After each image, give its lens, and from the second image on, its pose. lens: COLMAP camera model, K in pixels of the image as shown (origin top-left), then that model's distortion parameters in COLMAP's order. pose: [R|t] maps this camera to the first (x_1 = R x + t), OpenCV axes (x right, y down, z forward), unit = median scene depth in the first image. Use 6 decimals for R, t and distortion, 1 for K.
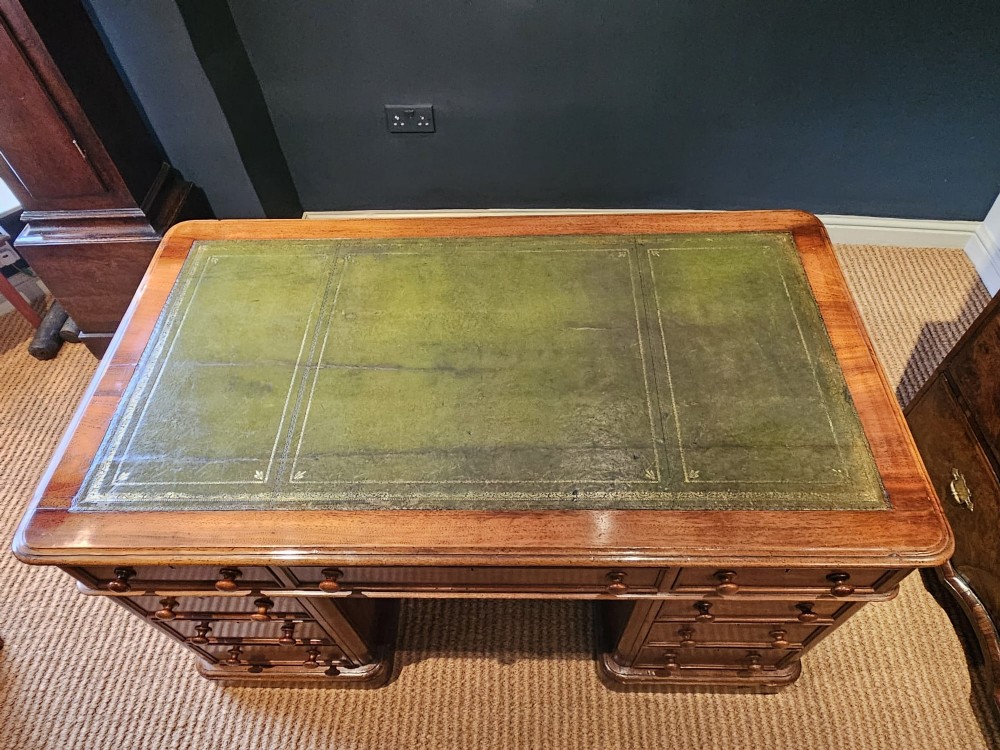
lens RADIAL K [[655.6, 0, 504.4], [0, 655.6, 382.6], [0, 0, 1]] dist [0.000776, -0.001969]
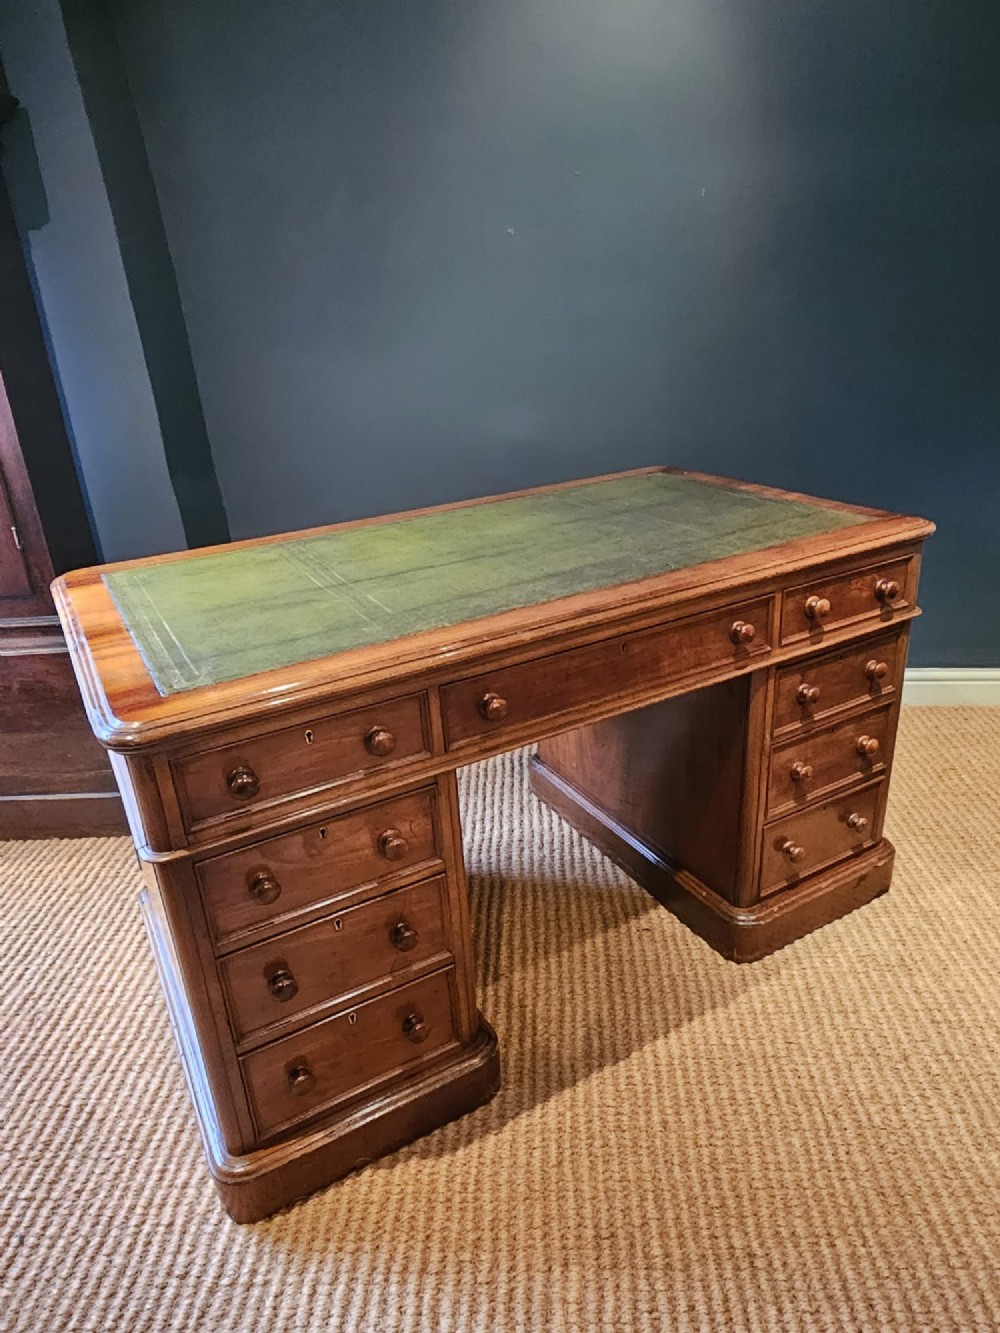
lens RADIAL K [[873.9, 0, 504.7], [0, 873.9, 661.1], [0, 0, 1]] dist [0.000776, -0.001969]
pose [[0.858006, -0.210041, 0.468731, -0.596739], [0.425157, 0.802482, -0.418646, 0.569044], [-0.288216, 0.558485, 0.777834, 0.059832]]
